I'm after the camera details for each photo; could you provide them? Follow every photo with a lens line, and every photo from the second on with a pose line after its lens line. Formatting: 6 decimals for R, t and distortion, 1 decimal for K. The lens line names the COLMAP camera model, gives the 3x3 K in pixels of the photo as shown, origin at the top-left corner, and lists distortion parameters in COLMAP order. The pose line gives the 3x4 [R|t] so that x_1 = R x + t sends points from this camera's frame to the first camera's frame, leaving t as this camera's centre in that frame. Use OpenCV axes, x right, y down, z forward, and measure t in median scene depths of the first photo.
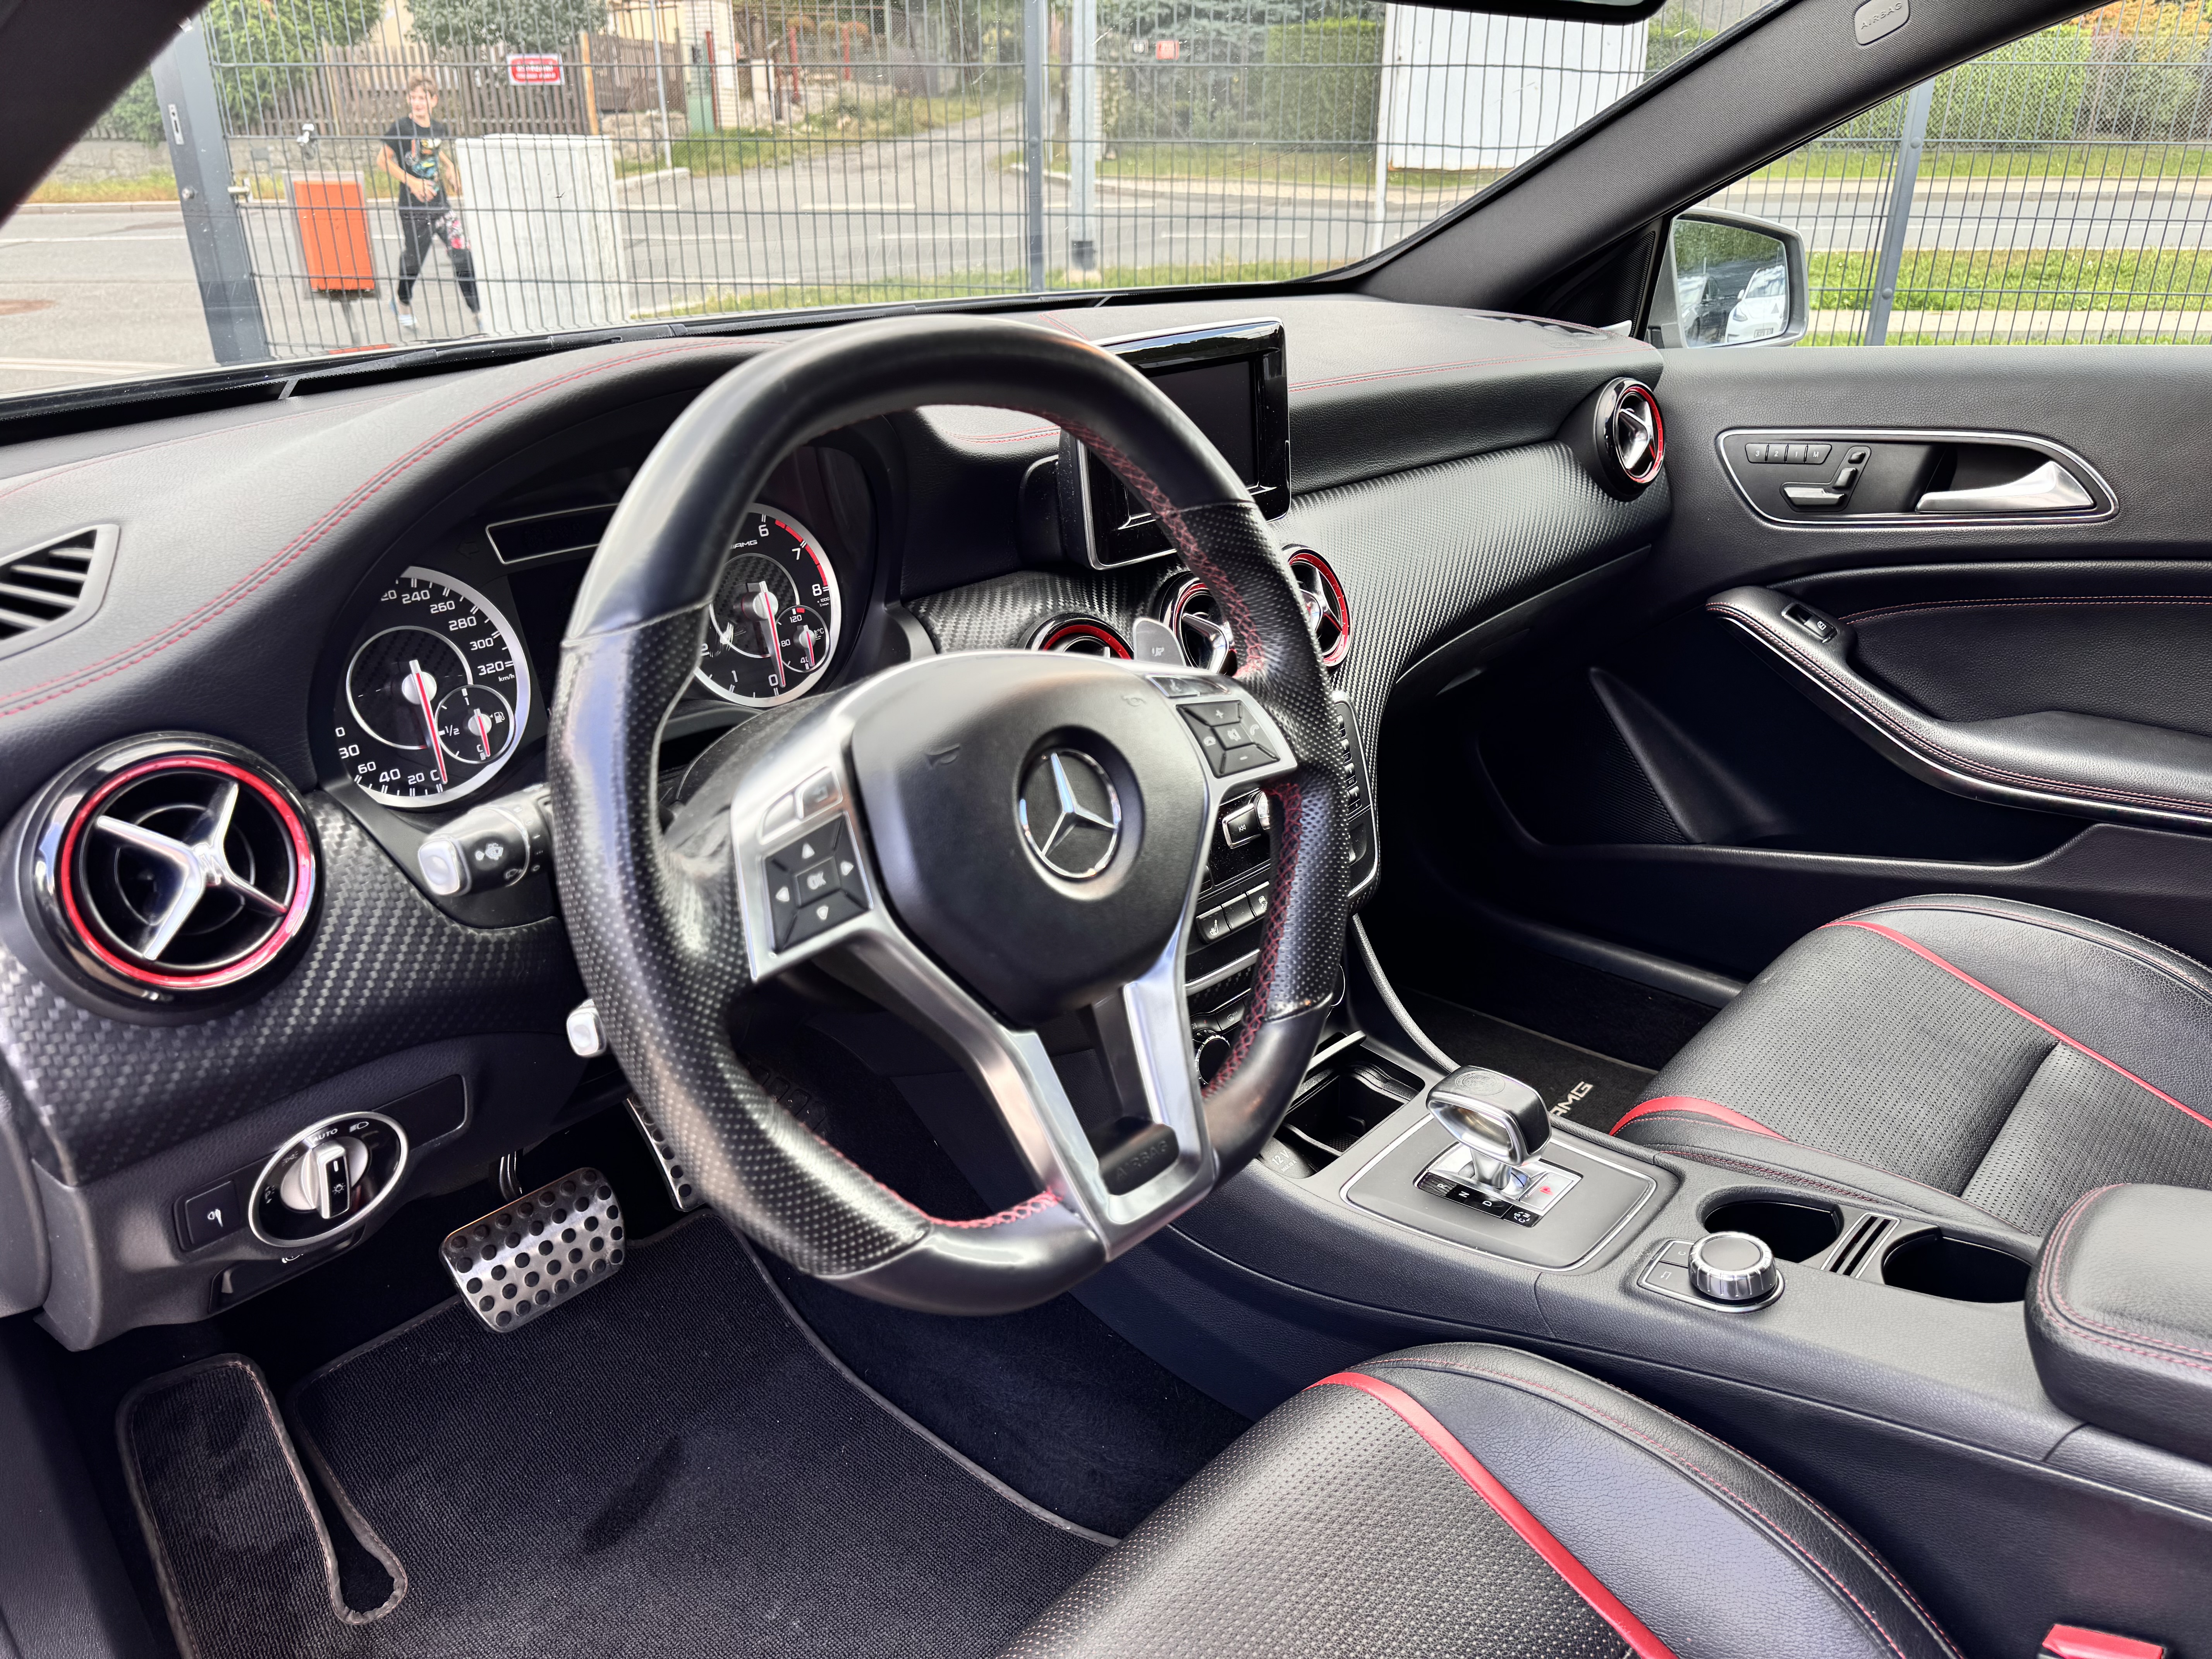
lens RADIAL K [[1590.1, 0, 1102.7], [0, 1590.1, 825.3], [0, 0, 1]] dist [0.002425, -0.003665]
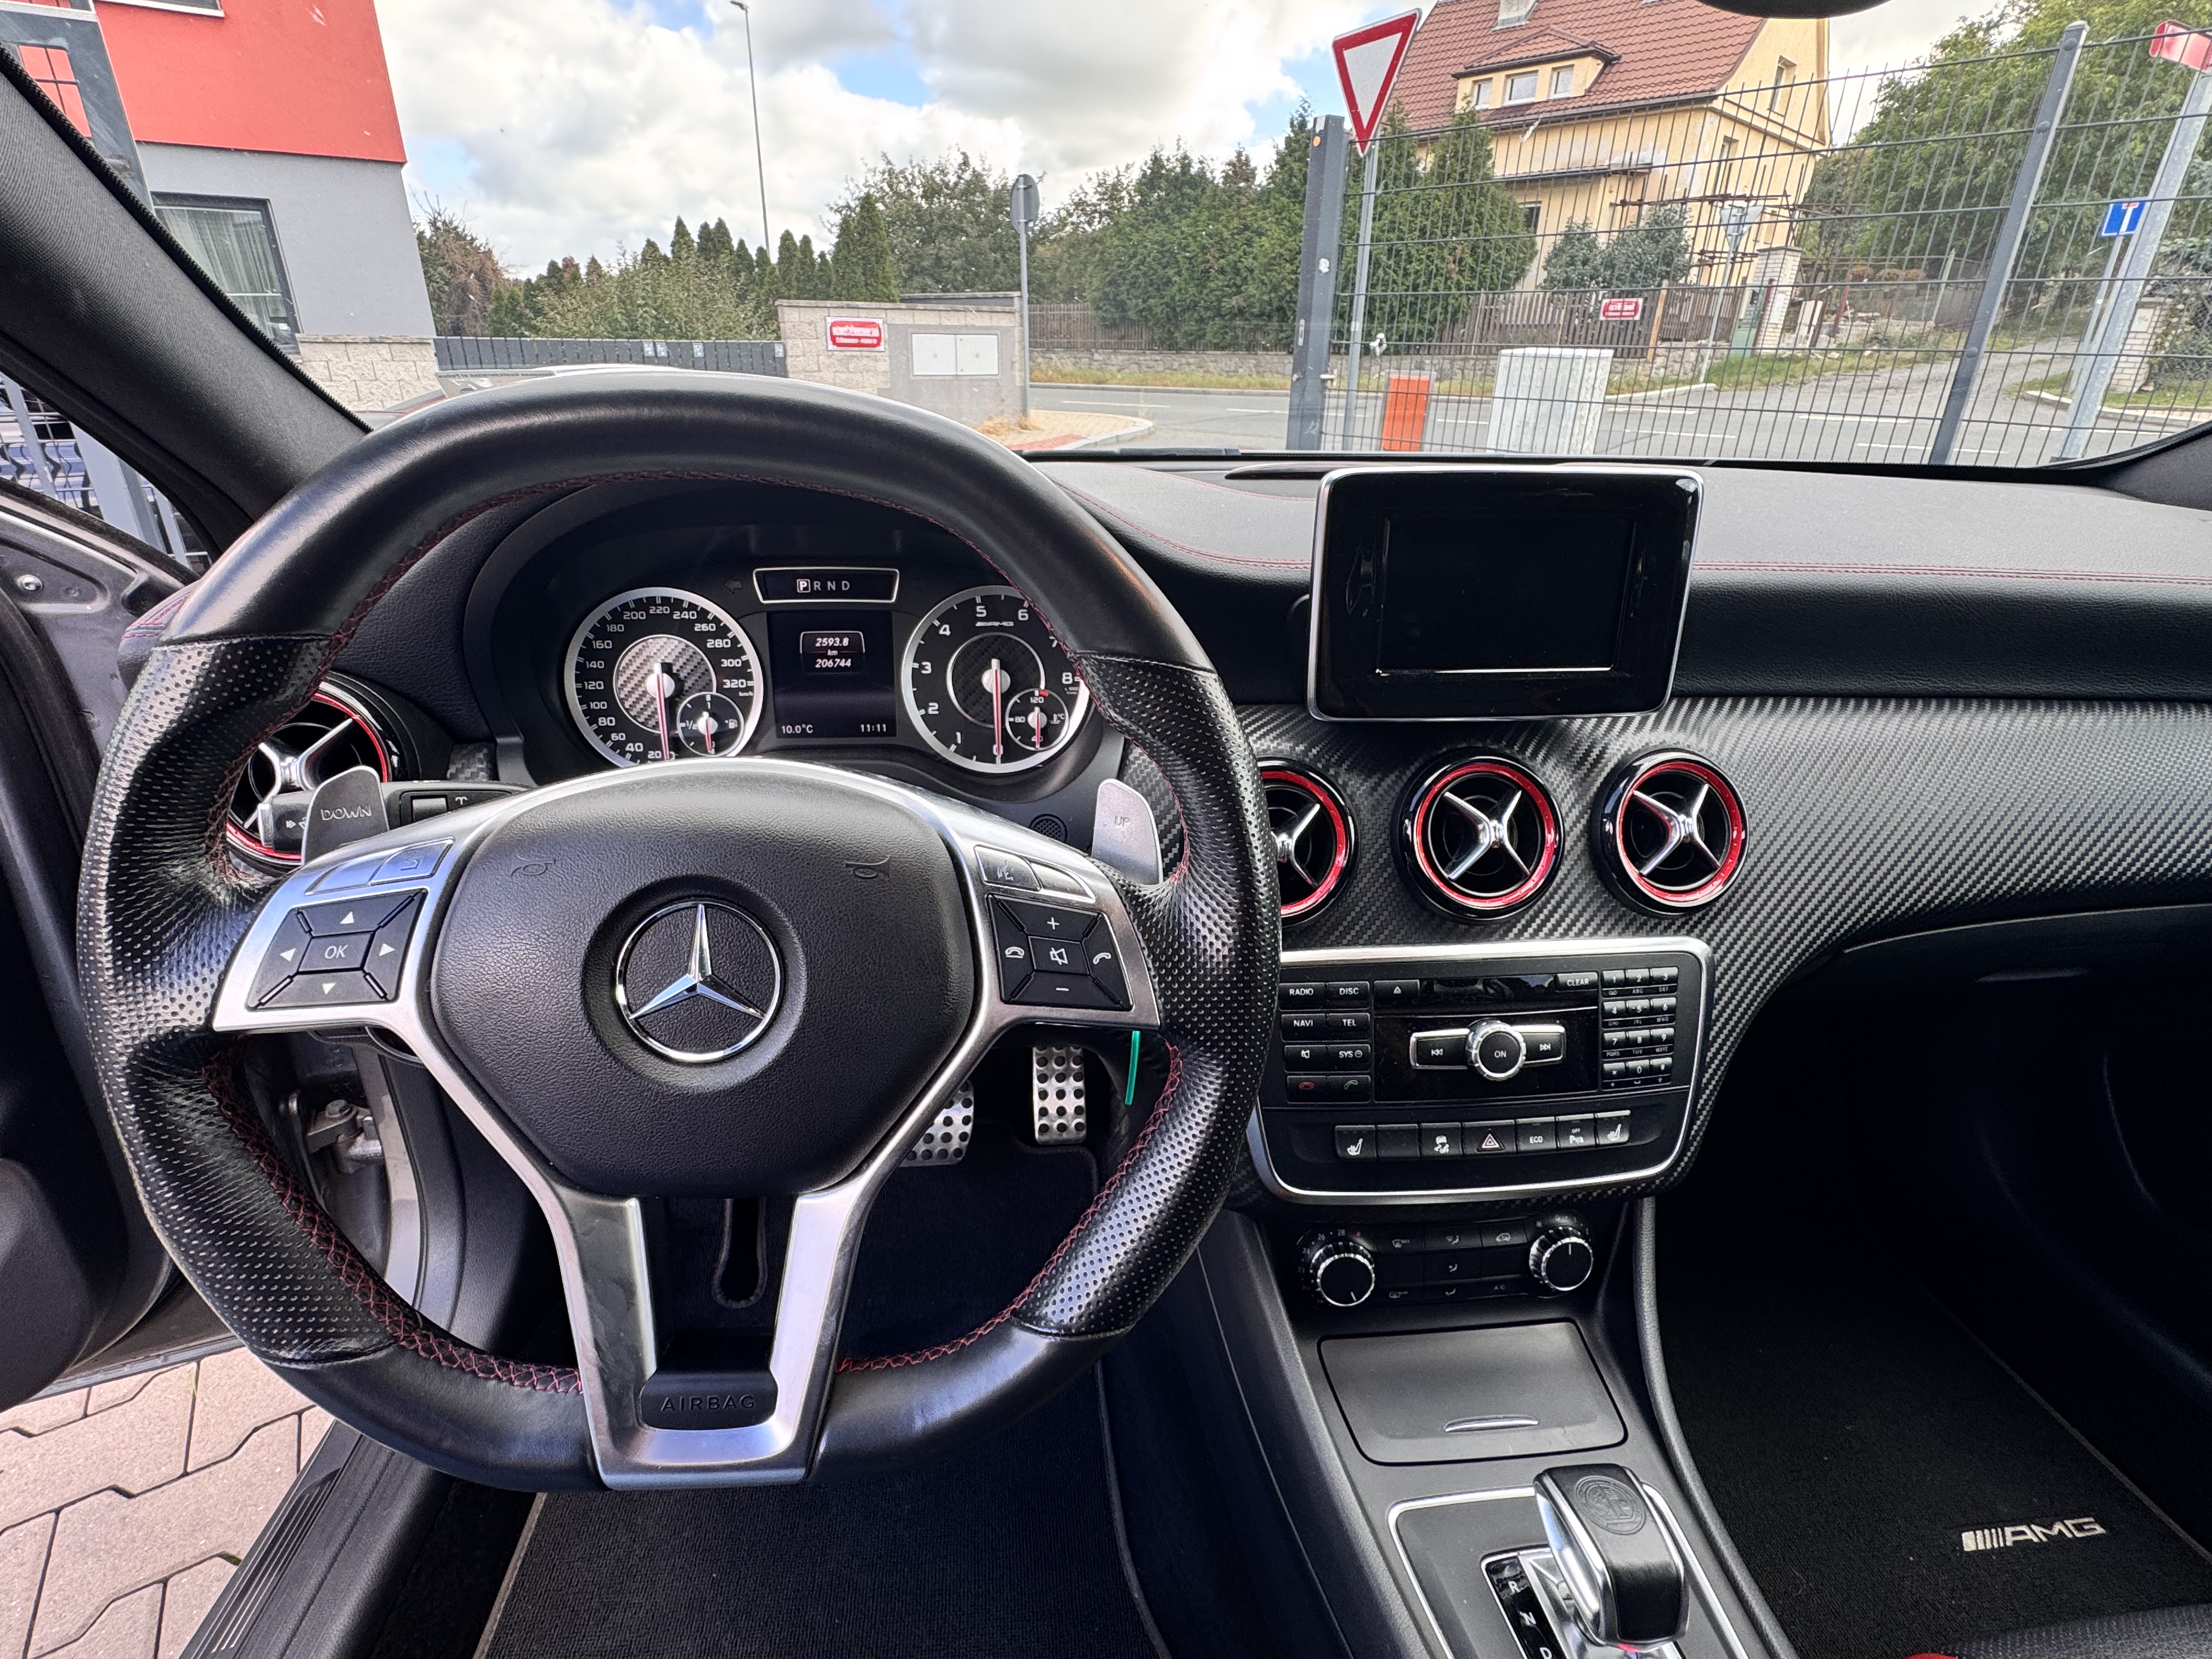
lens RADIAL K [[1067.2, 0, 1102.9], [0, 1067.2, 822.1], [0, 0, 1]] dist [-0.007355, 0.002793]
pose [[0.730038, 0.280880, -0.623018, 0.208449], [-0.281312, 0.954327, 0.100612, -0.090875], [0.622823, 0.101811, 0.775710, 0.312982]]
